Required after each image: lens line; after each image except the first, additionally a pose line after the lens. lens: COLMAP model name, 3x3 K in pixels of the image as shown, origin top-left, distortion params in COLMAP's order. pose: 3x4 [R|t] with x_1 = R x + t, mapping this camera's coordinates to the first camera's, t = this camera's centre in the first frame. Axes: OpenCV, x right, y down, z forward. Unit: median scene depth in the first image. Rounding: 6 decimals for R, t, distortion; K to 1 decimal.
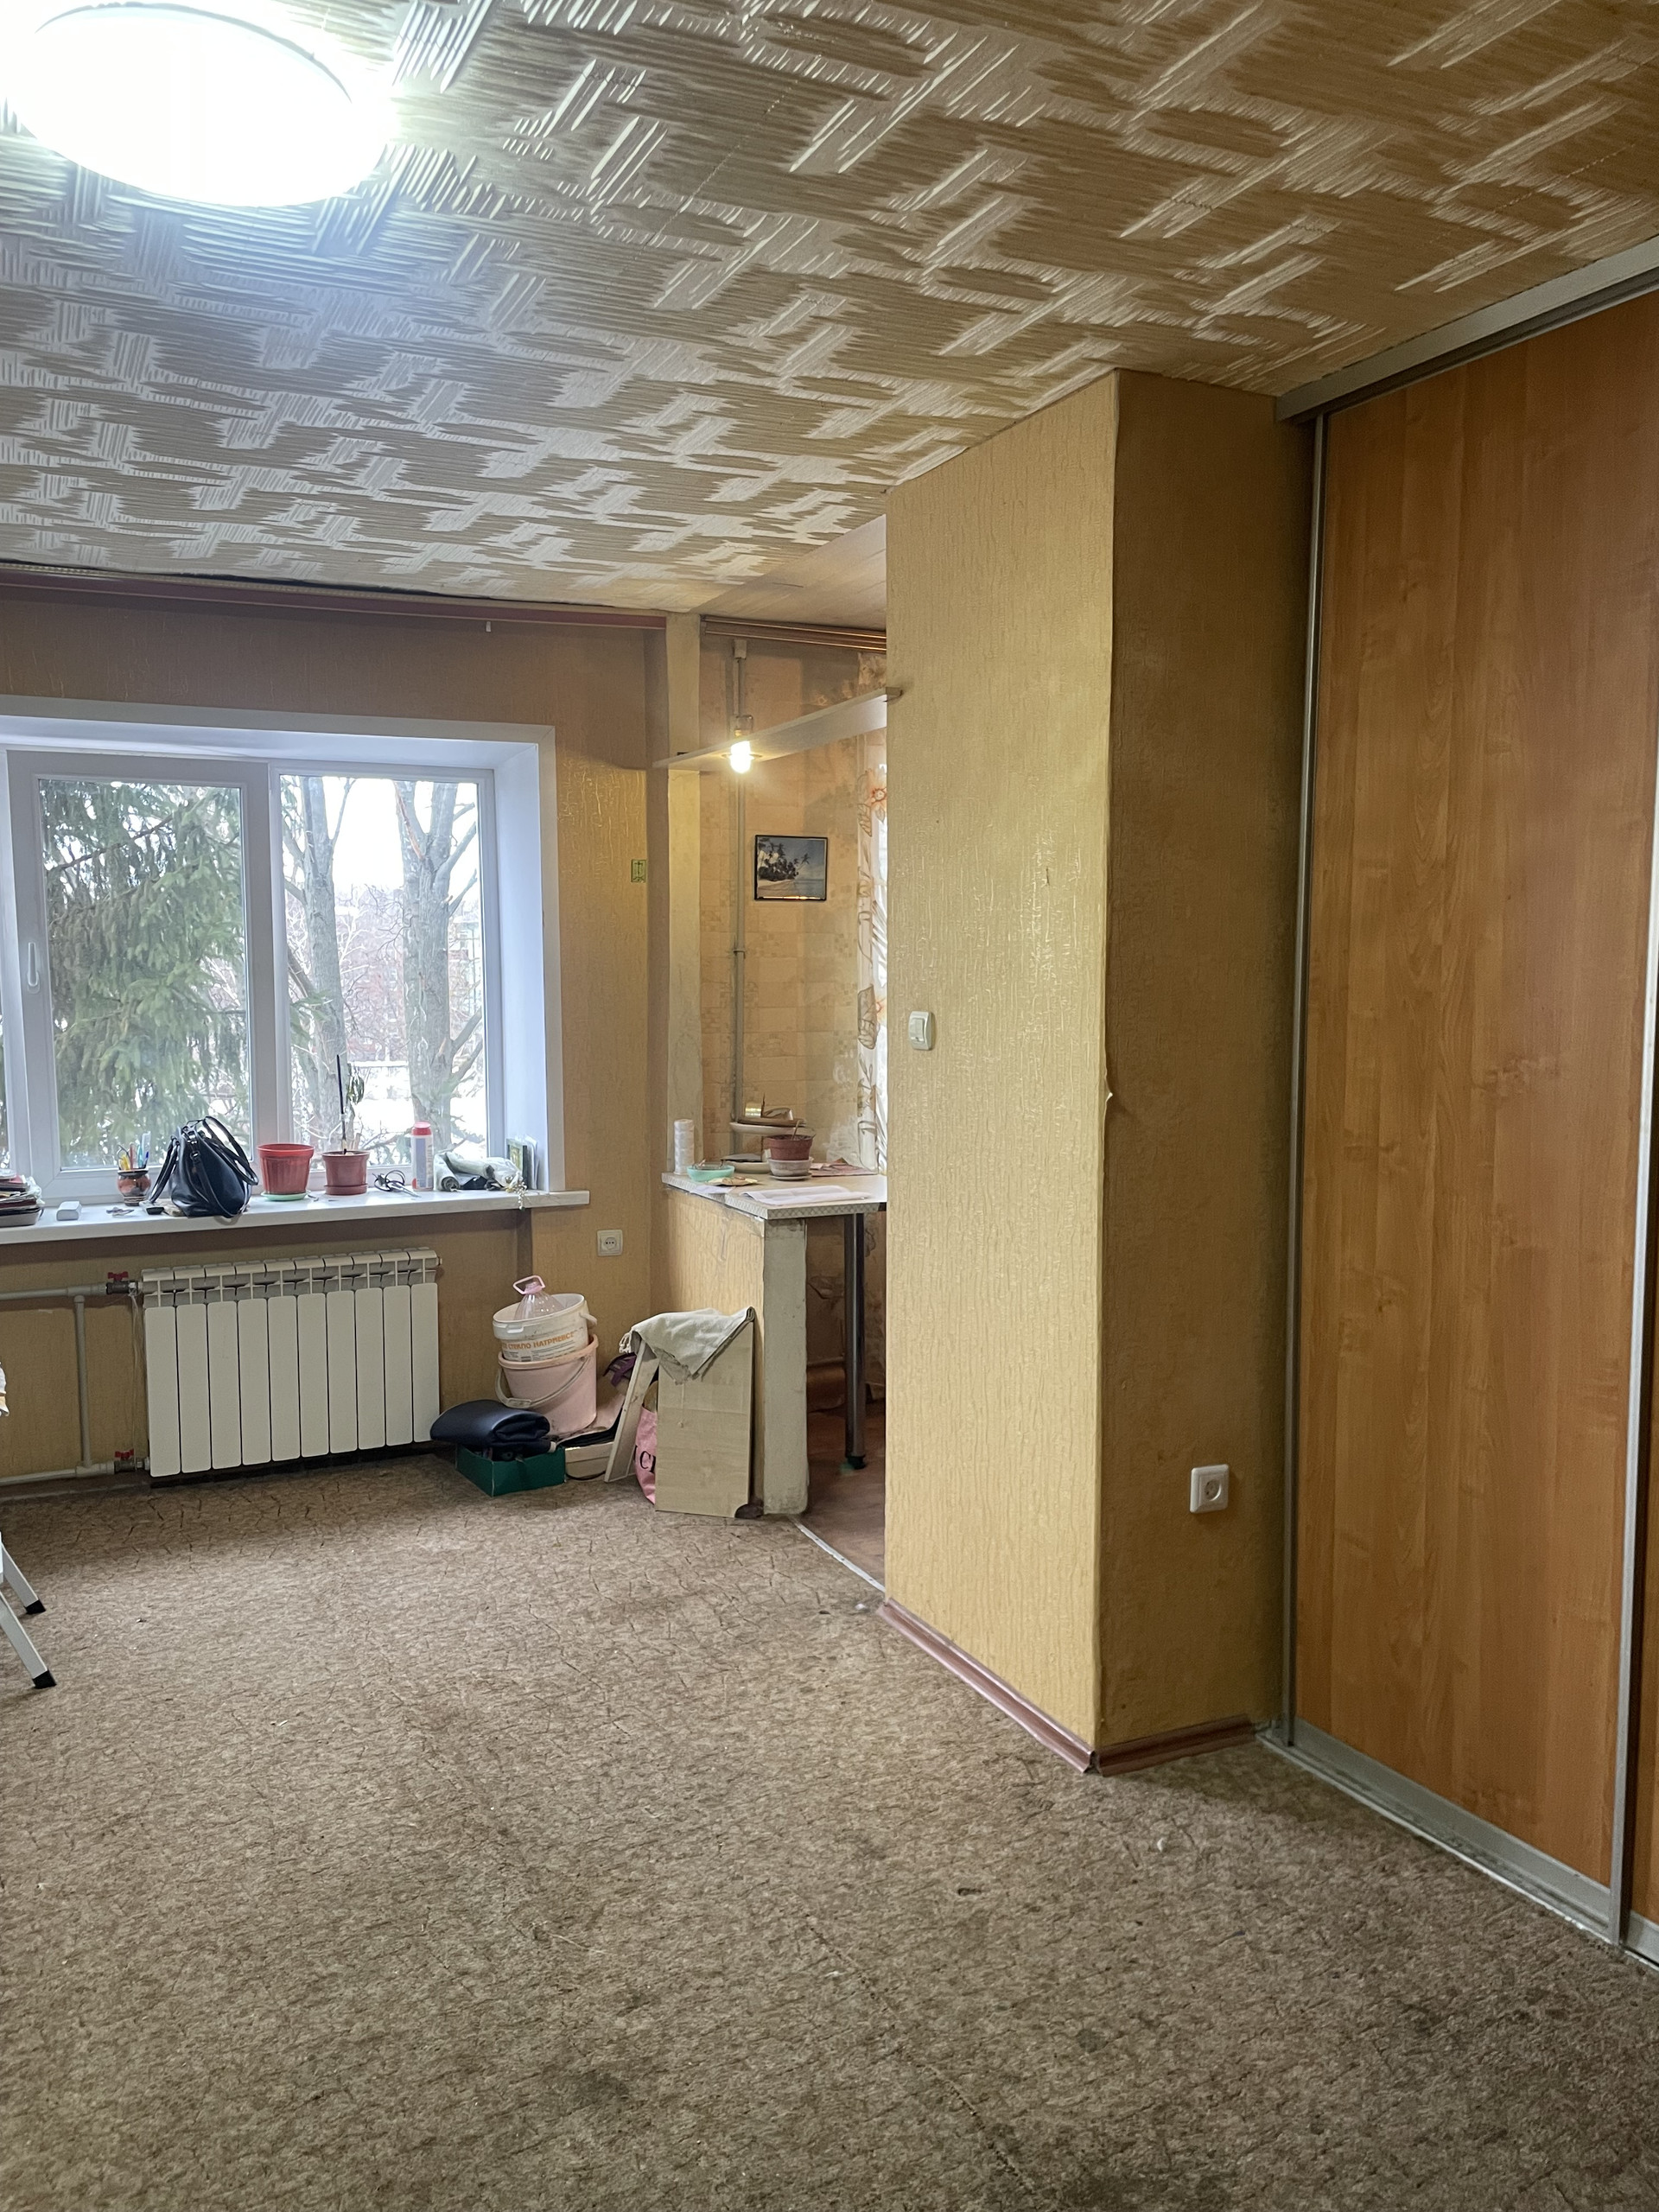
lens RADIAL K [[1664.0, 0, 801.4], [0, 1664.0, 1126.3], [0, 0, 1]] dist [0.079138, -0.101158]
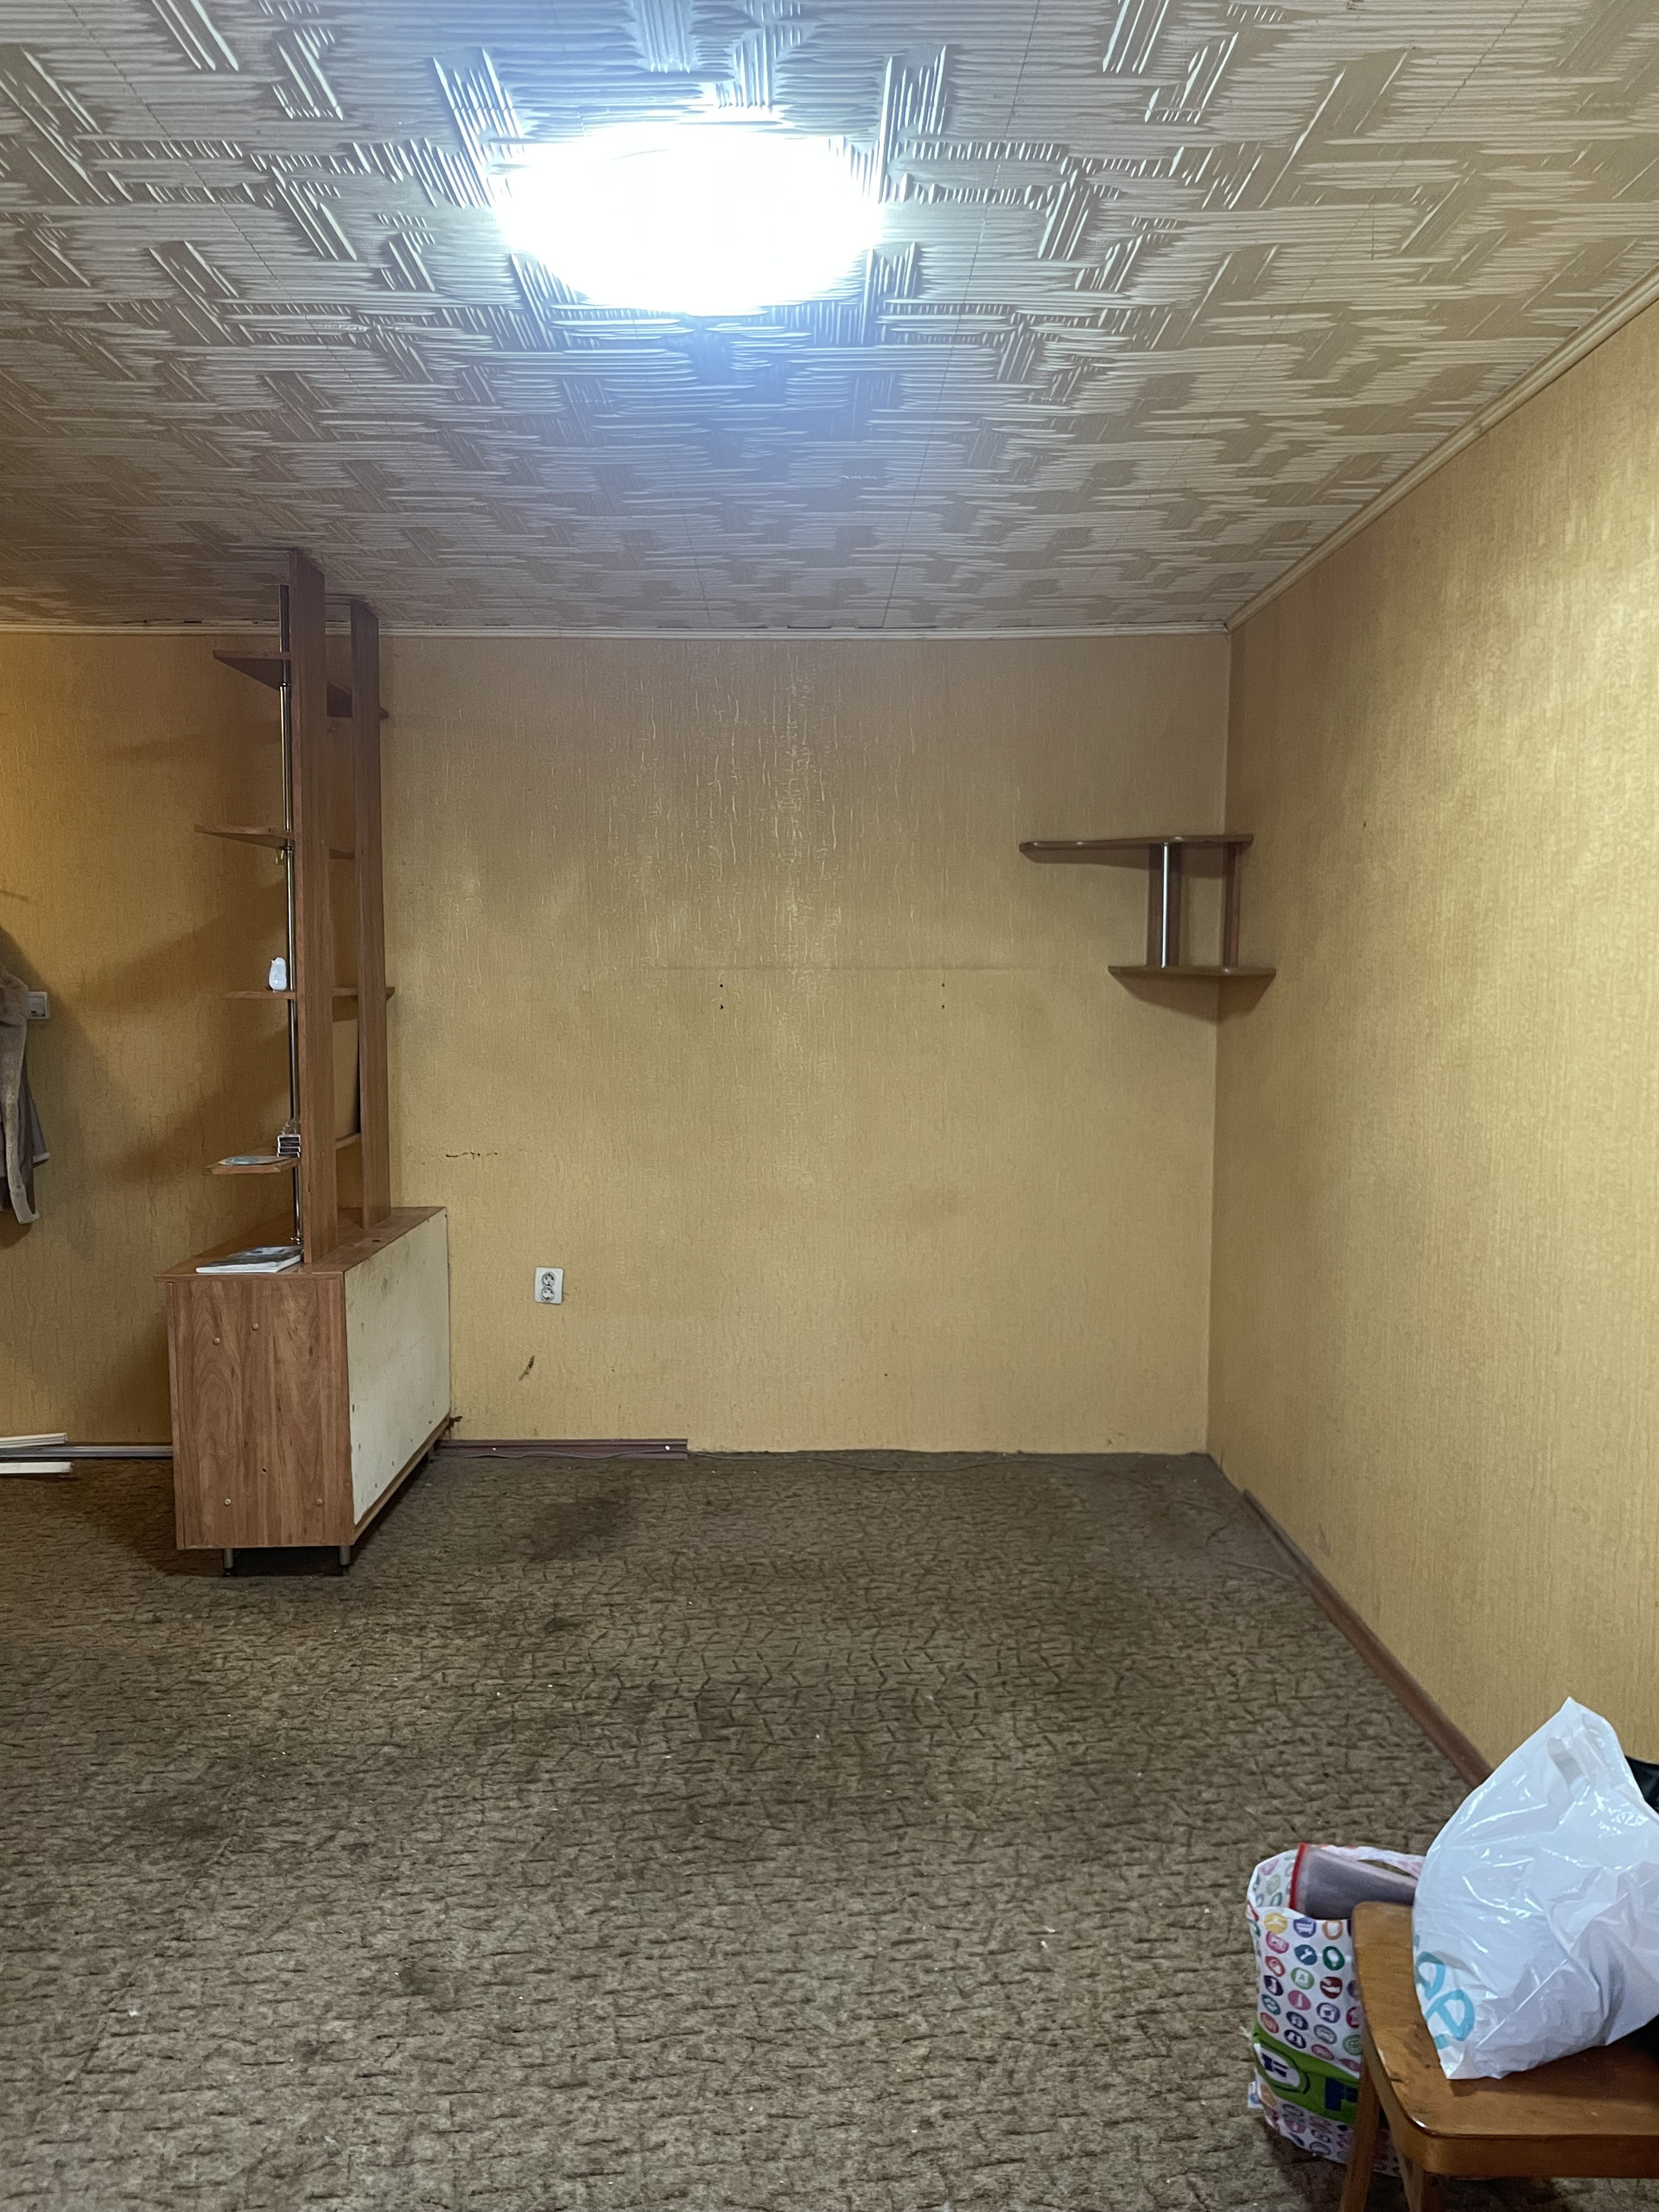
lens RADIAL K [[1664.0, 0, 801.0], [0, 1664.0, 1118.4], [0, 0, 1]] dist [0.079138, -0.101158]
pose [[-0.905078, -0.034456, 0.423847, -0.591830], [0.046632, 0.982659, 0.179462, -0.127916], [-0.422681, 0.182192, -0.887777, 1.321737]]
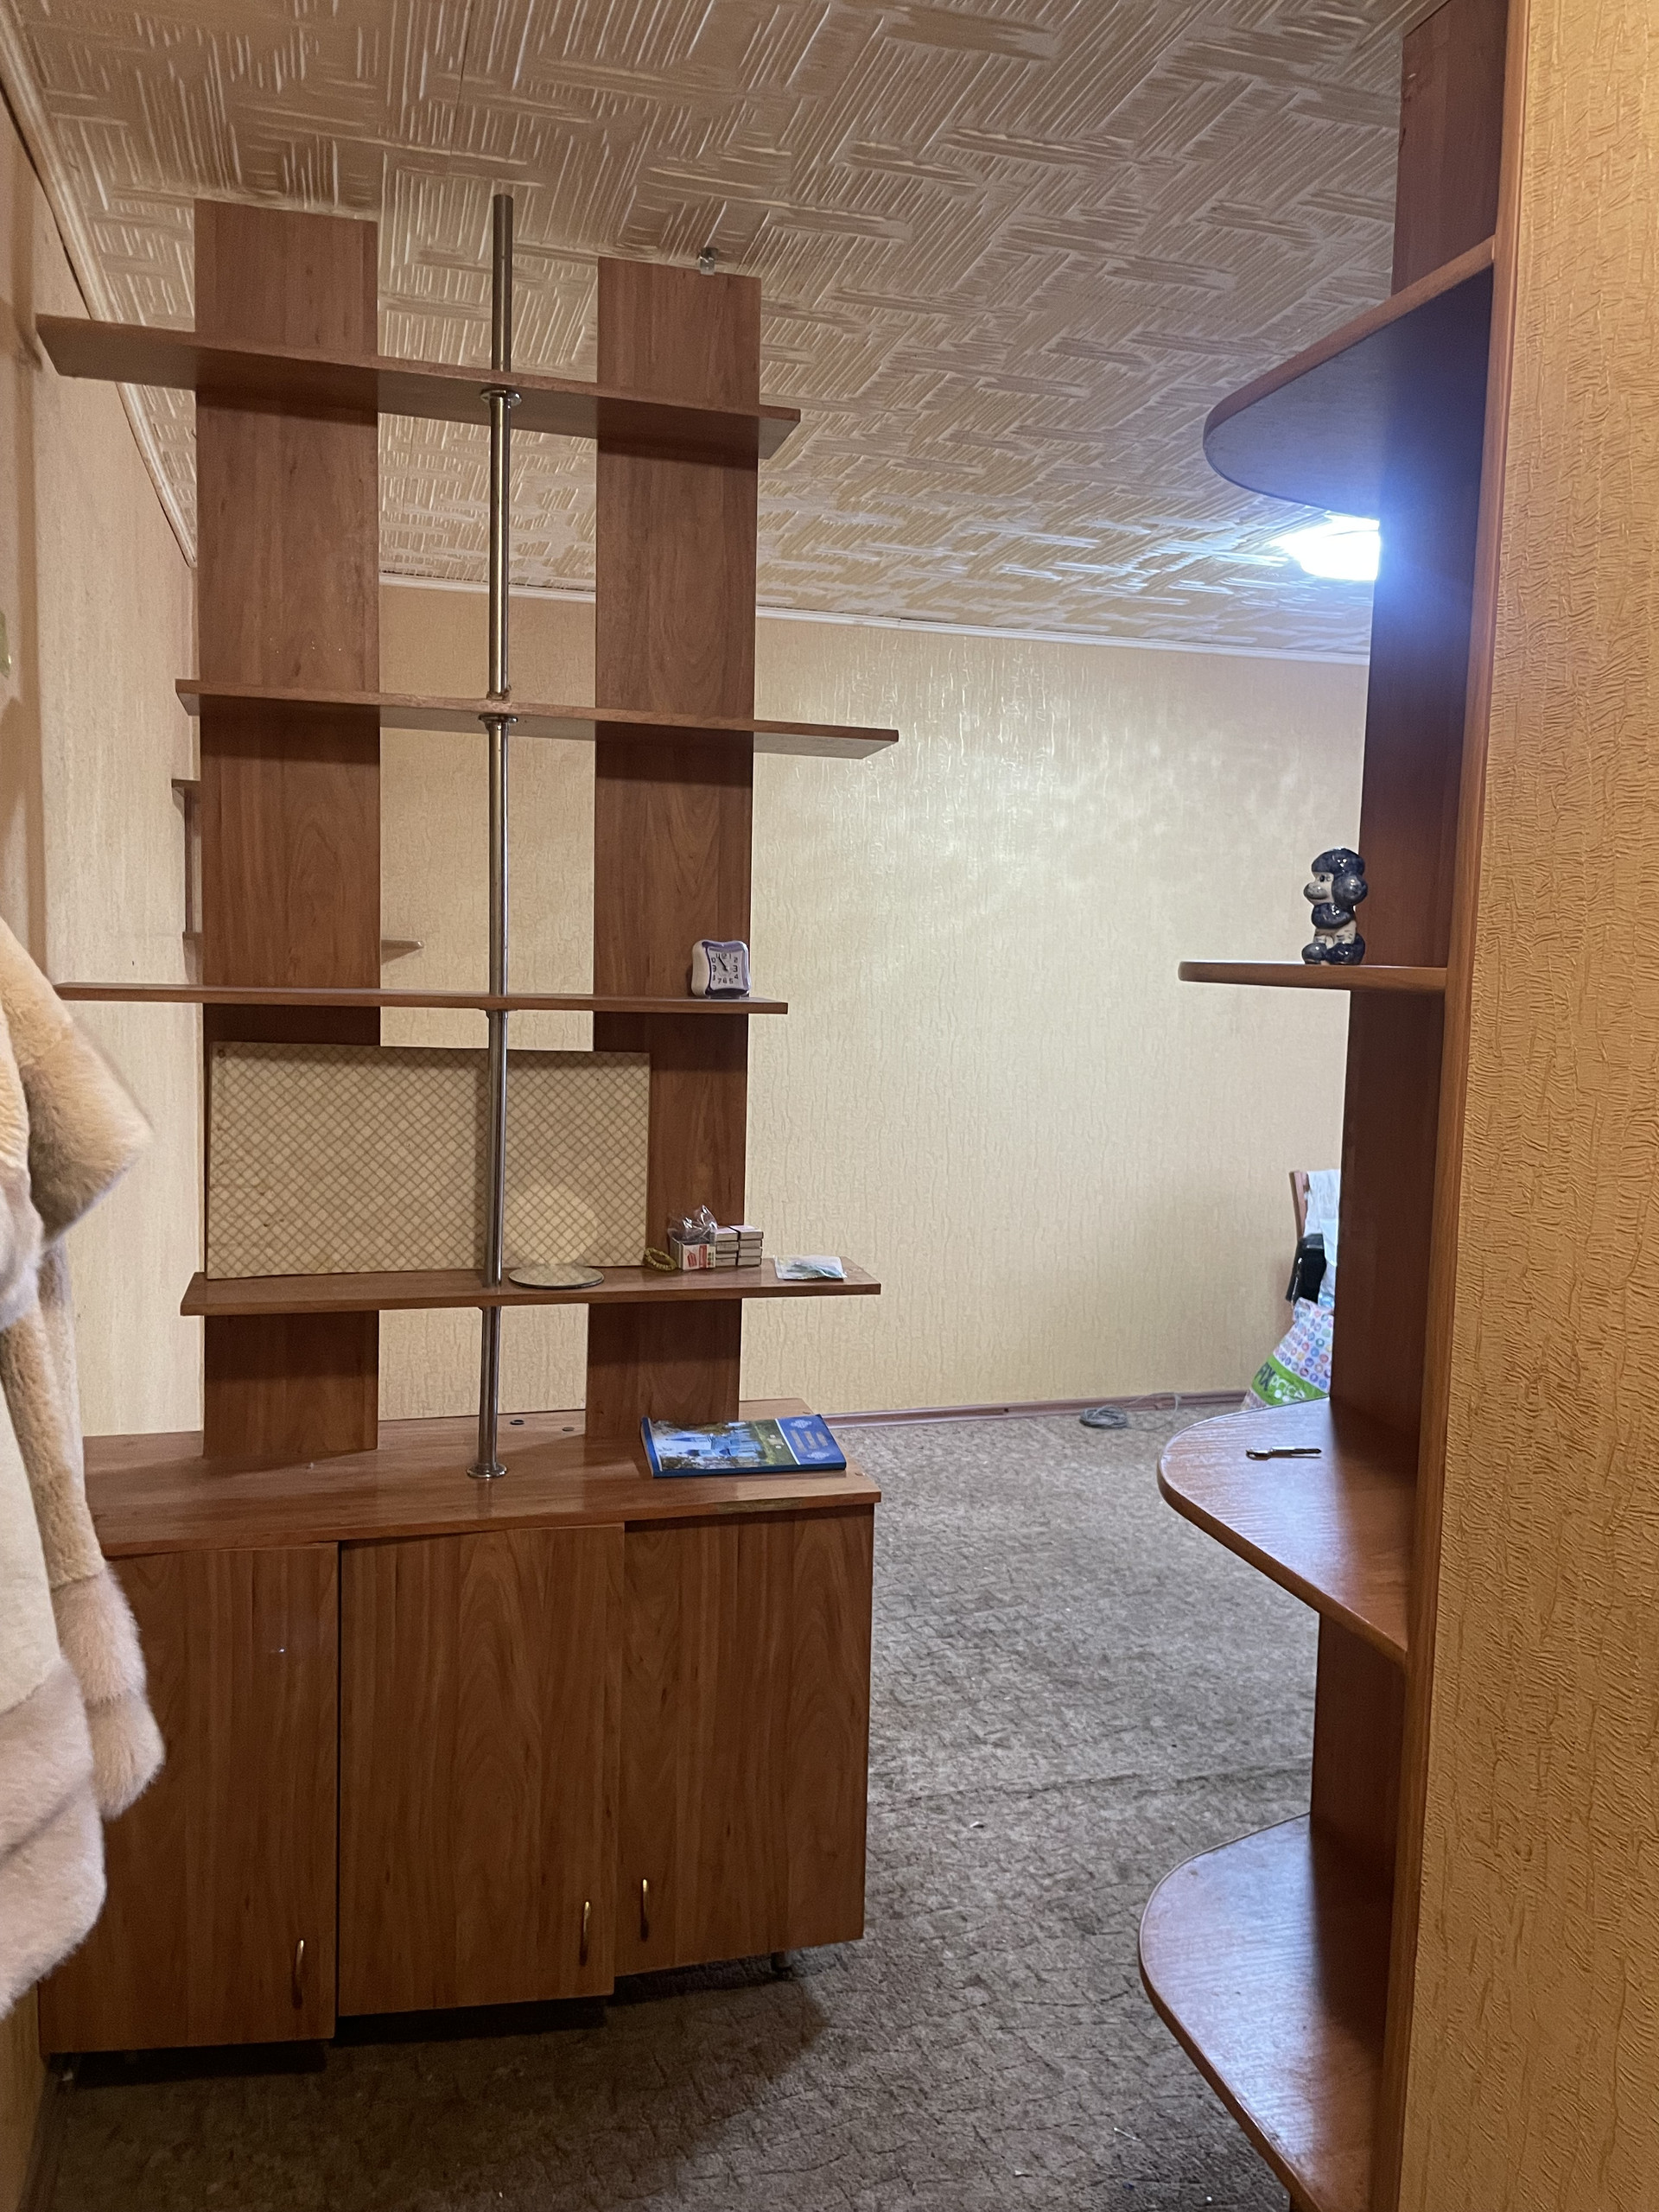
lens RADIAL K [[1664.0, 0, 835.0], [0, 1664.0, 1107.9], [0, 0, 1]] dist [0.079138, -0.101158]
pose [[-0.159296, 0.095922, -0.982560, 1.153065], [-0.124933, 0.985308, 0.116445, -0.051960], [0.979294, 0.141303, -0.144972, 0.455463]]
